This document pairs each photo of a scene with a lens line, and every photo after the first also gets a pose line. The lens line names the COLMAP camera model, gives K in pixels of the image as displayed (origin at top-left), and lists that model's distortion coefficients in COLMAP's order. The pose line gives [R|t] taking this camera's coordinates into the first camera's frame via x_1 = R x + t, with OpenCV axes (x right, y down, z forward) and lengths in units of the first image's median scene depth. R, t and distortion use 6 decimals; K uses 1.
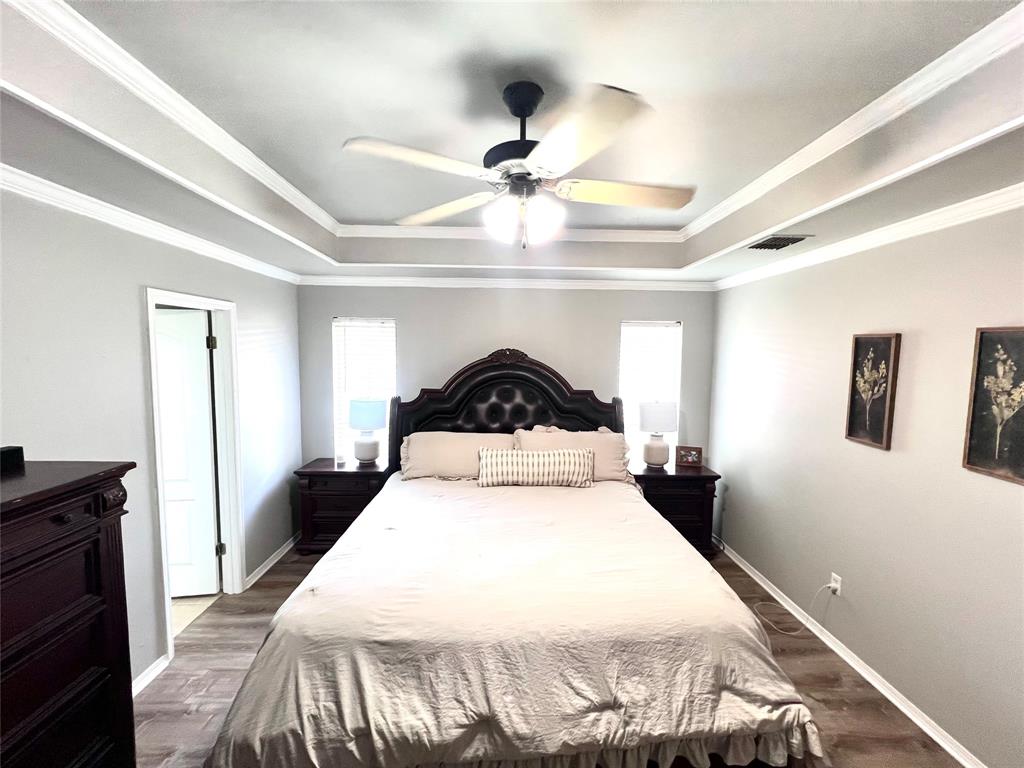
lens RADIAL K [[409.5, 0, 510.9], [0, 409.5, 380.4], [0, 0, 1]] dist [-0.001025, 0.000419]
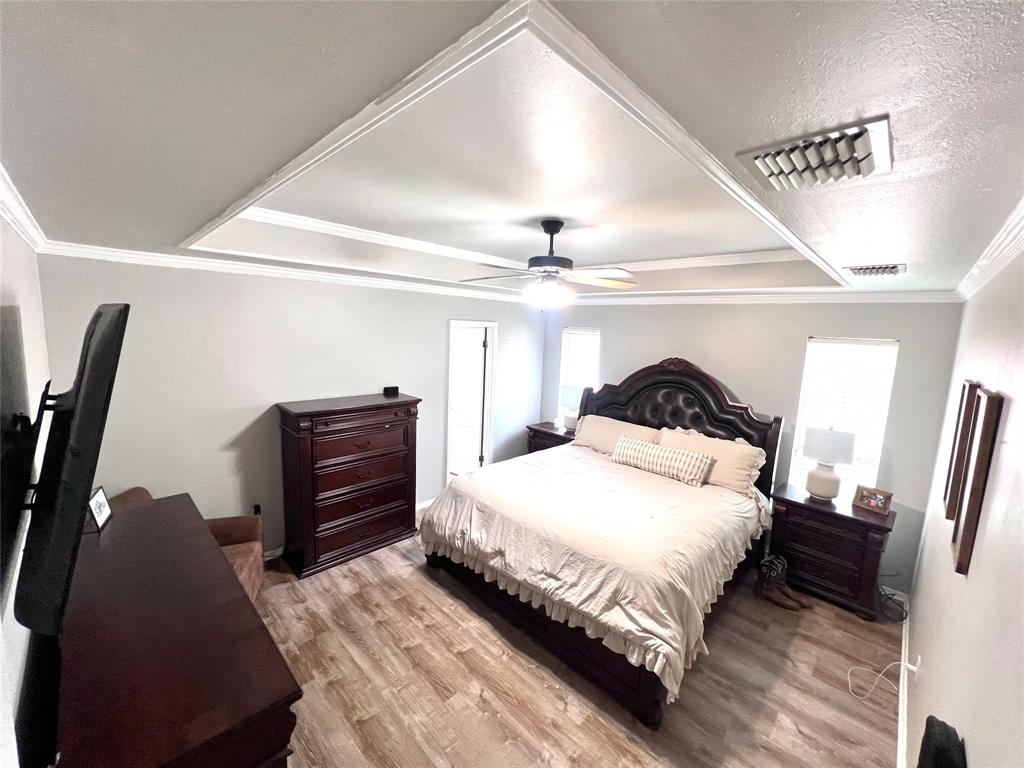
lens RADIAL K [[409.5, 0, 508.2], [0, 409.5, 382.1], [0, 0, 1]] dist [-0.001025, 0.000419]
pose [[0.689860, 0.115982, -0.714592, 0.625706], [-0.088316, 0.993193, 0.075941, -0.070592], [0.718536, 0.010721, 0.695407, -0.178307]]
